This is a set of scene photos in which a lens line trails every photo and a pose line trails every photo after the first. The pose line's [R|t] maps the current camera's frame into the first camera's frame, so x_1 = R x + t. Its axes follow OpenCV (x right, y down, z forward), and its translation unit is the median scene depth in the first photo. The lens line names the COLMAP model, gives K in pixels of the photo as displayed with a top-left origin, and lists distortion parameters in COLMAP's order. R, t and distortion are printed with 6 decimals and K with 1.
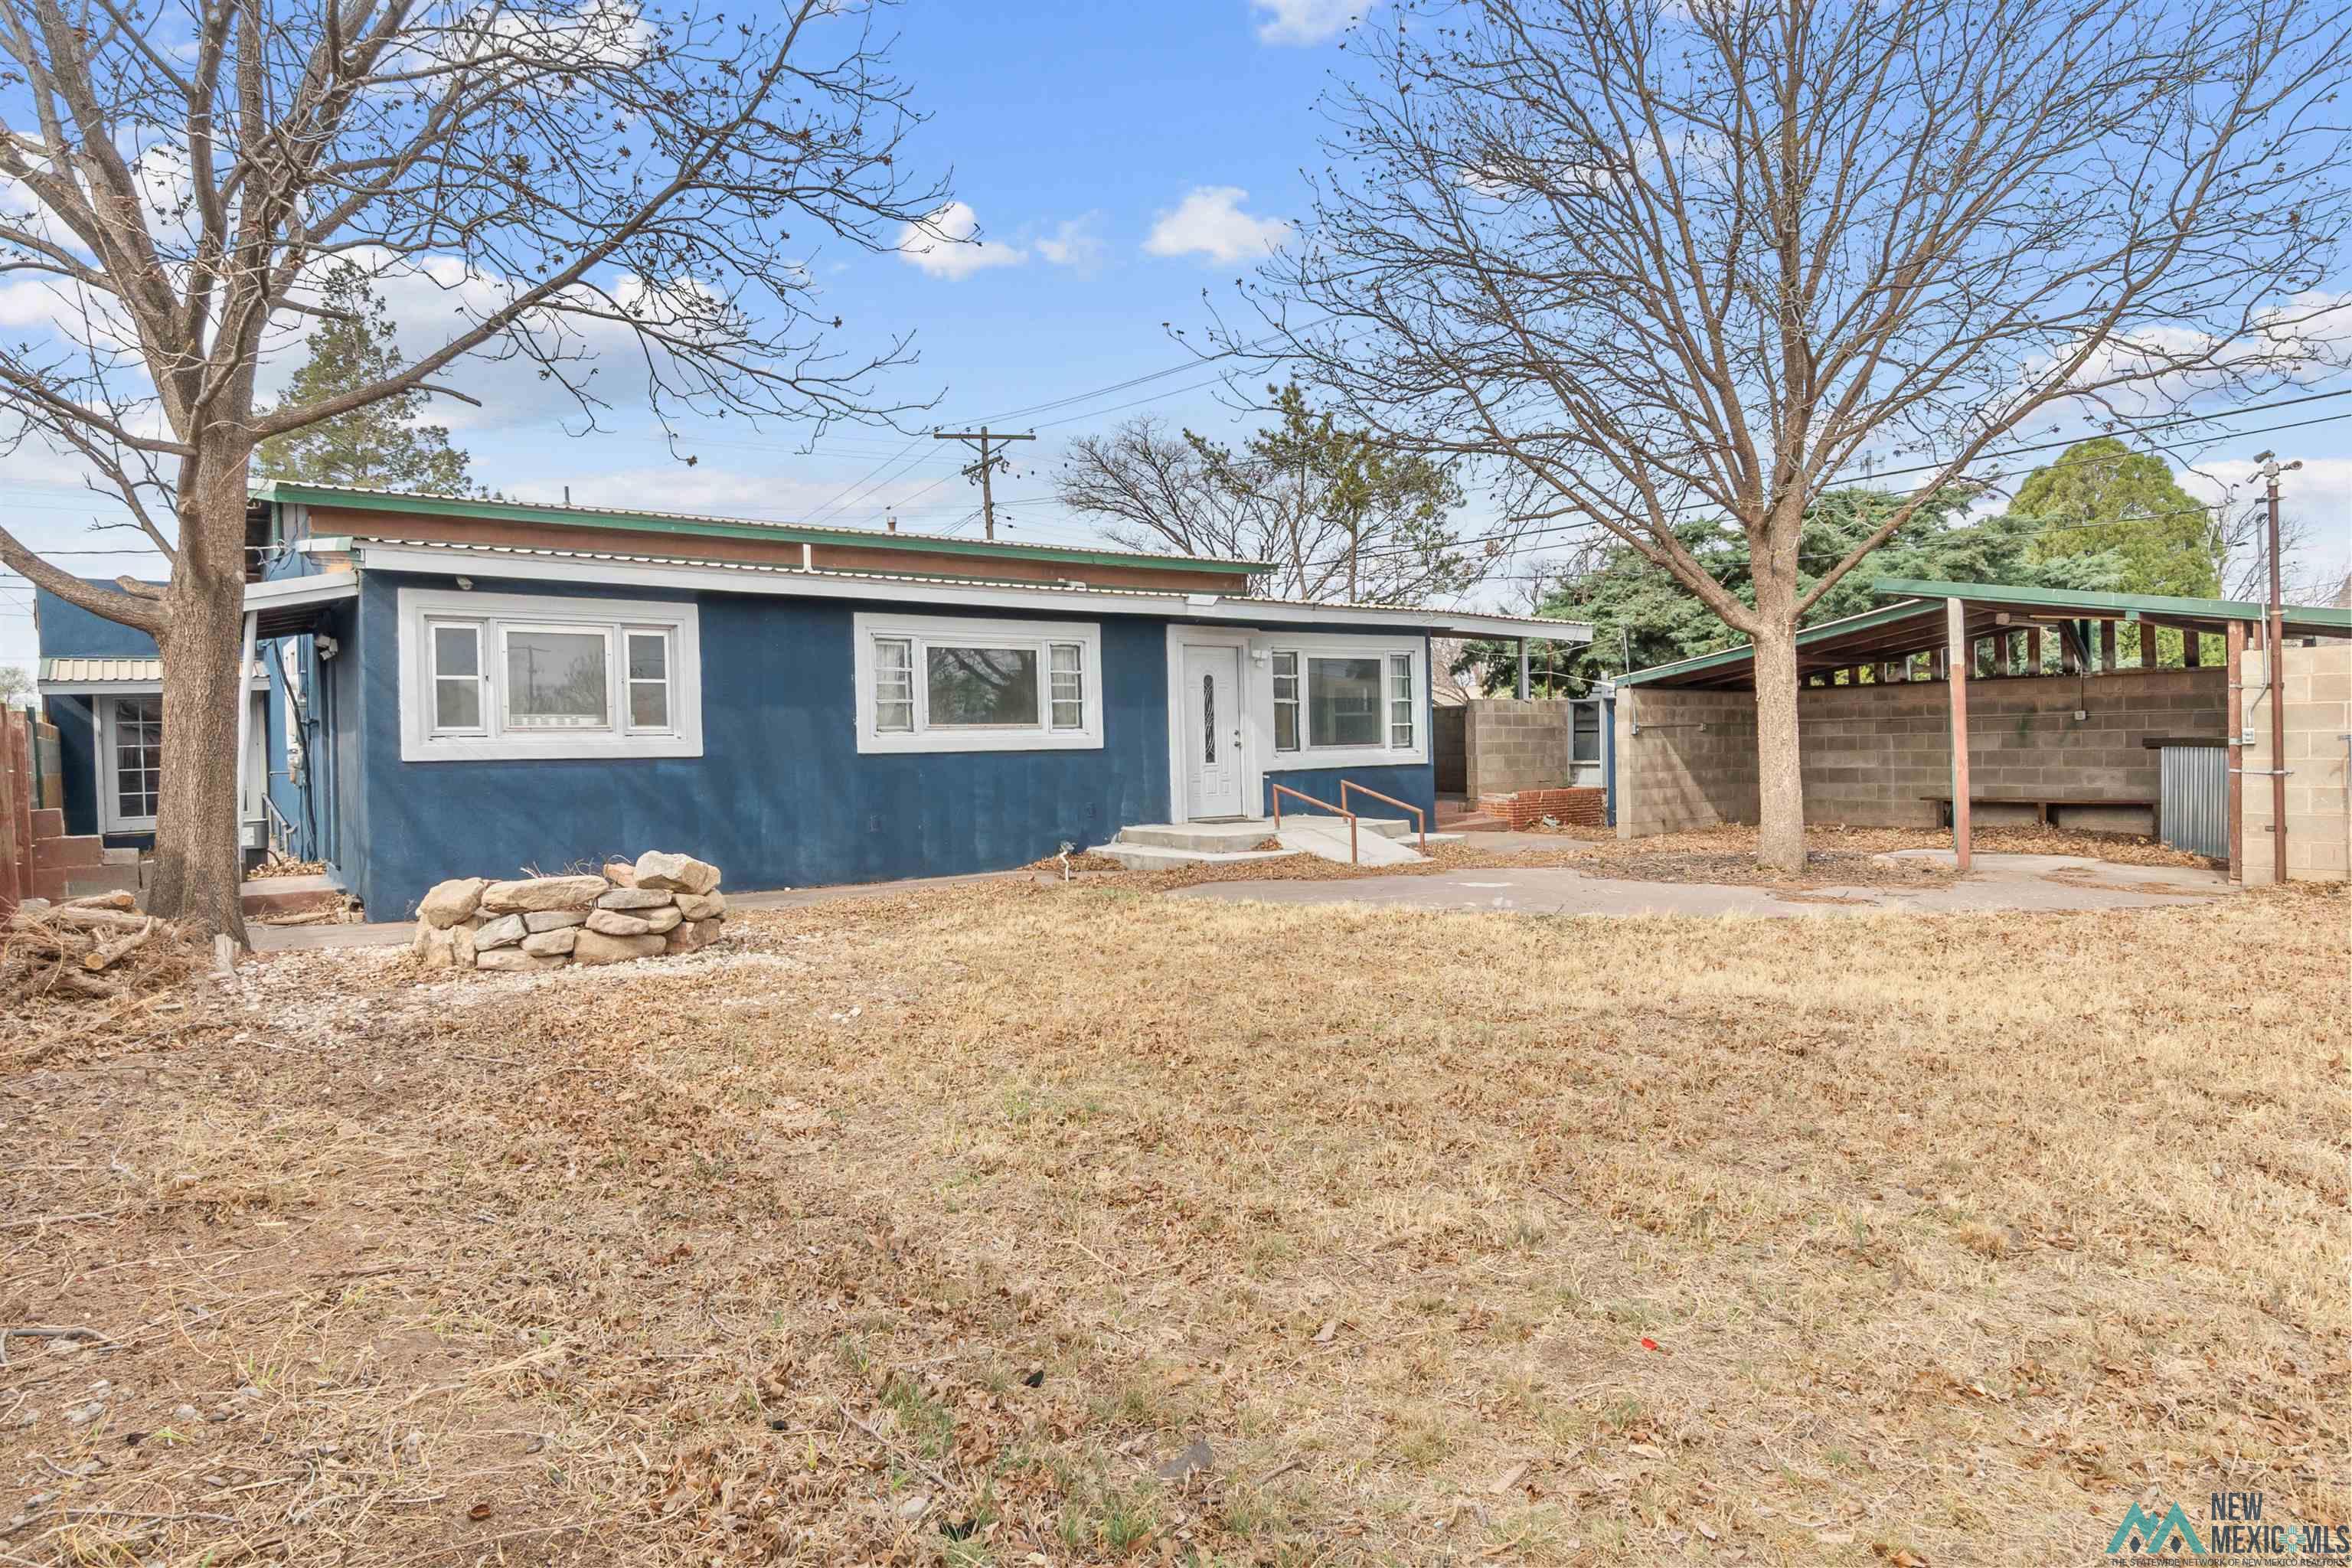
lens RADIAL K [[1284.2, 0, 1176.0], [0, 1284.2, 784.0], [0, 0, 1]] dist [-0.019819, 0.000068]
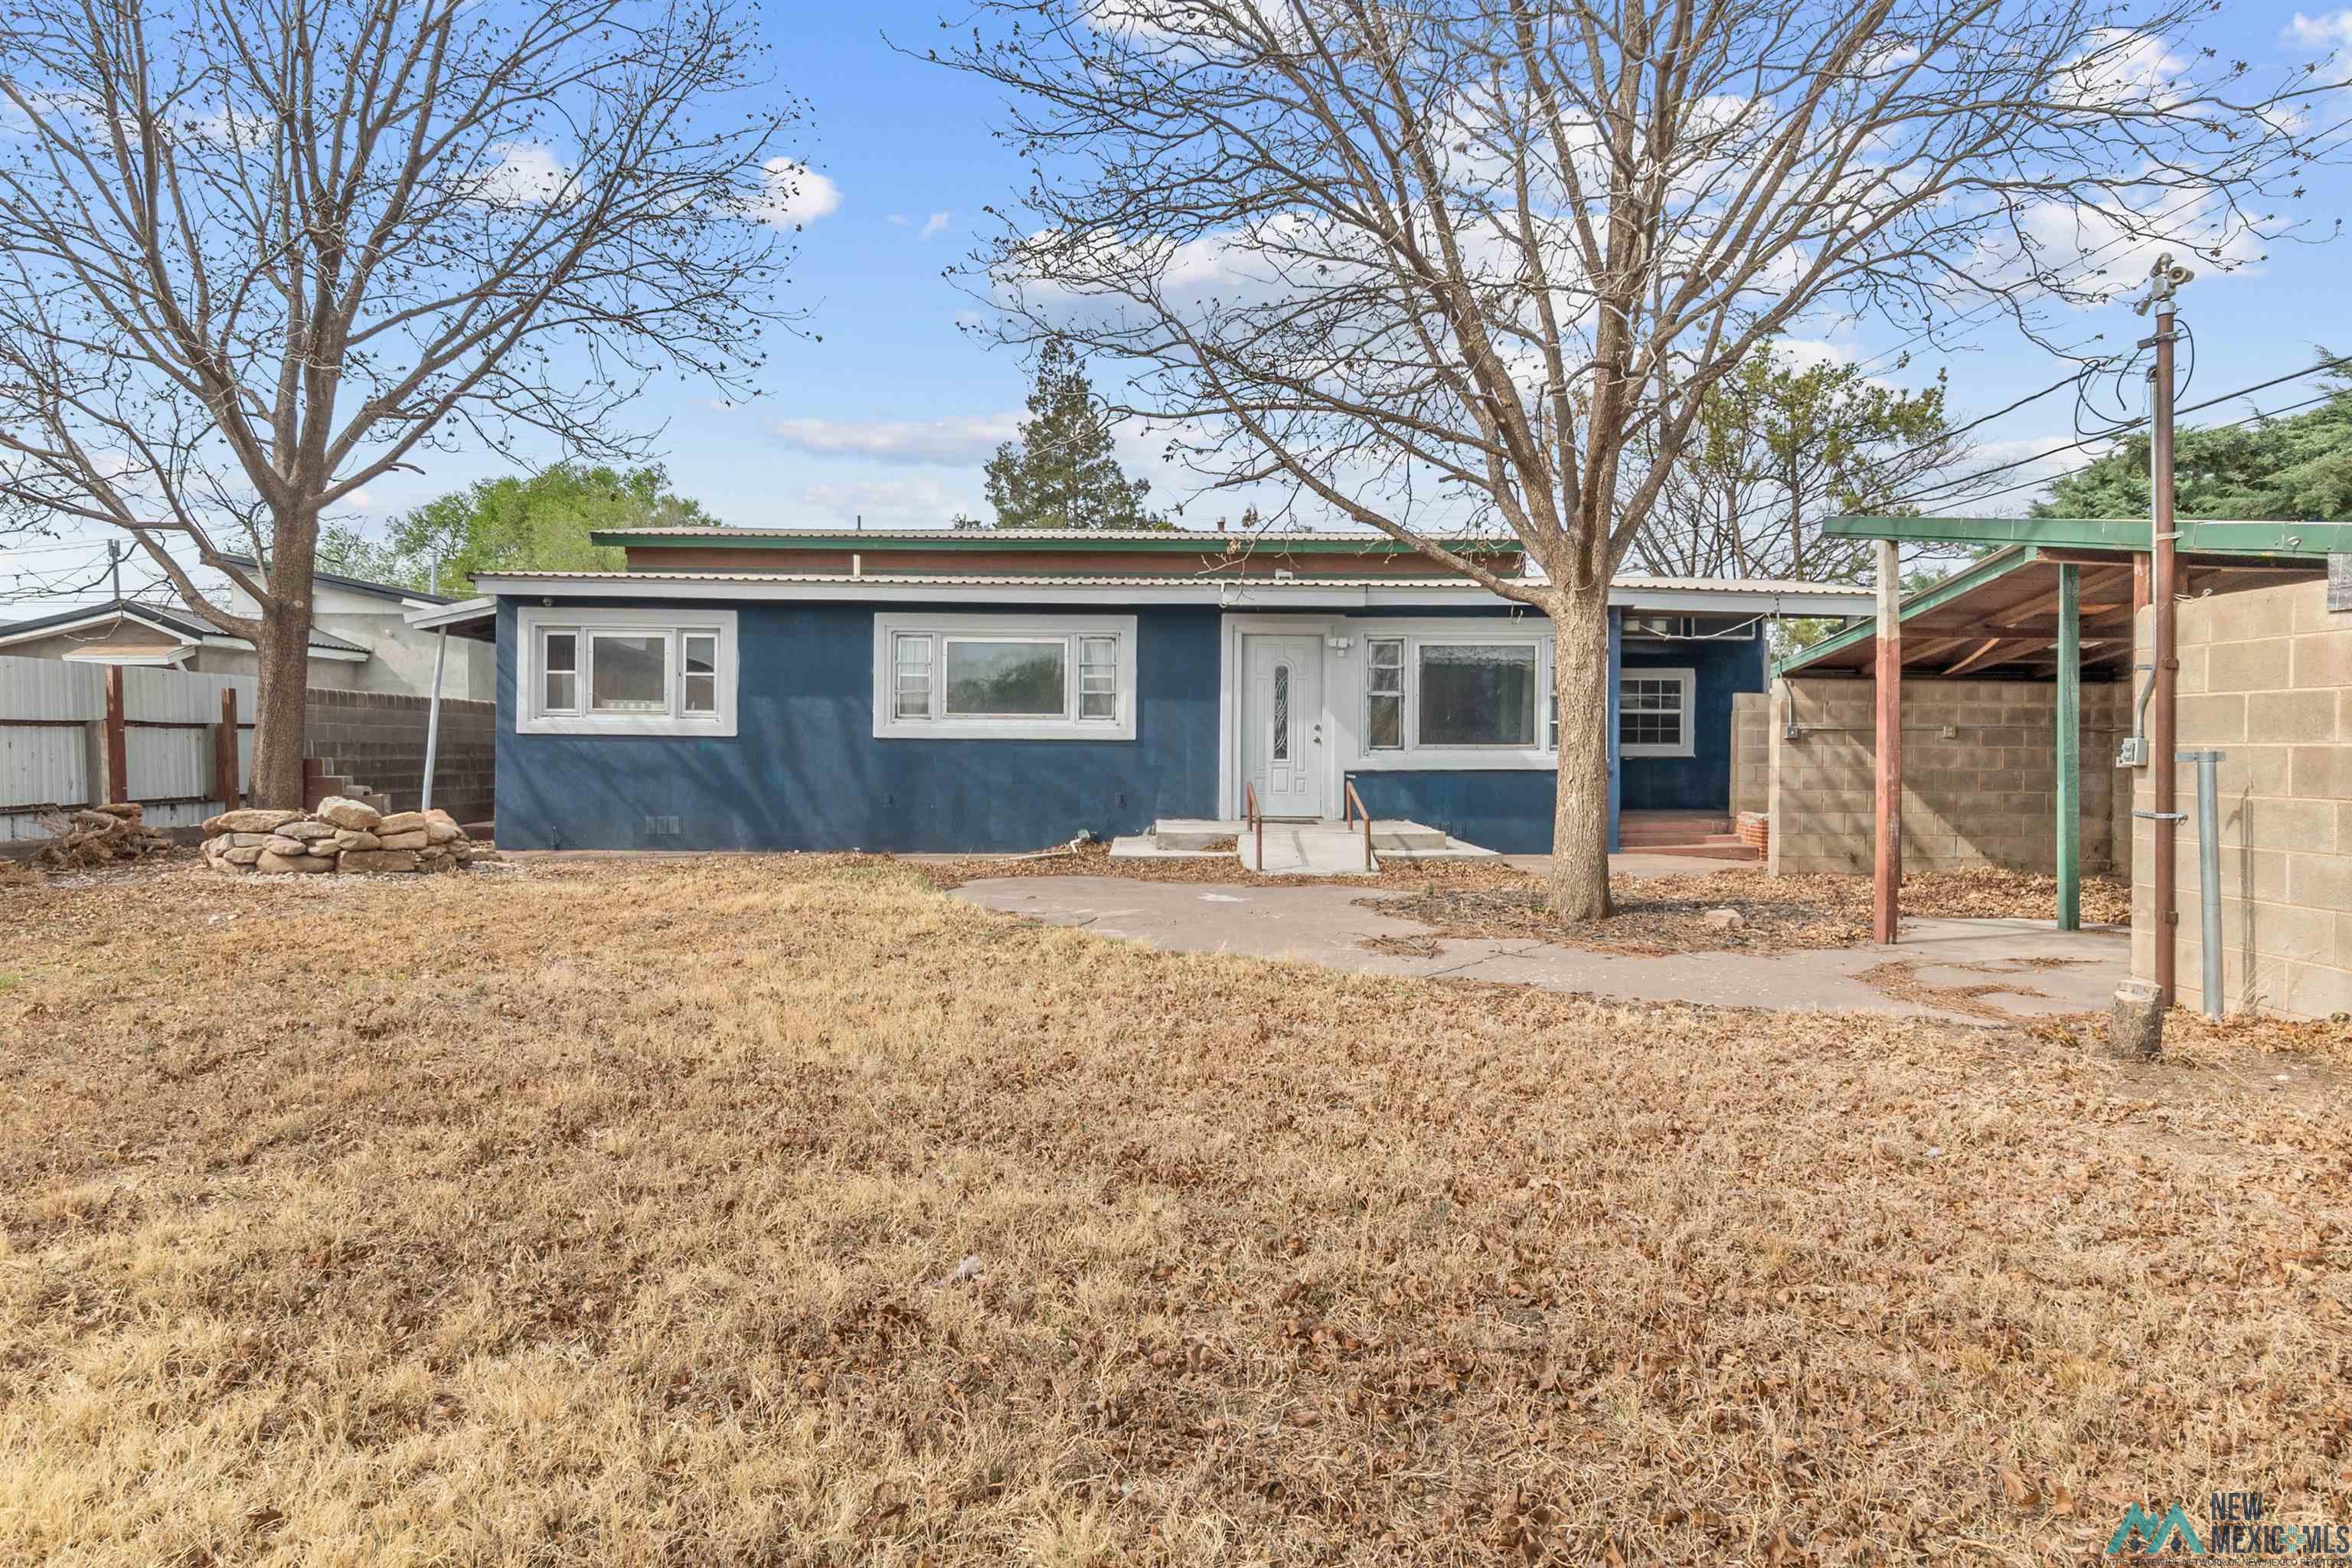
lens RADIAL K [[1284.2, 0, 1176.0], [0, 1284.2, 784.0], [0, 0, 1]] dist [-0.019819, 0.000068]
pose [[0.830783, 0.042223, -0.554992, 0.581406], [-0.041227, 0.999048, 0.014291, -0.009642], [0.555067, 0.011008, 0.831733, 0.196456]]
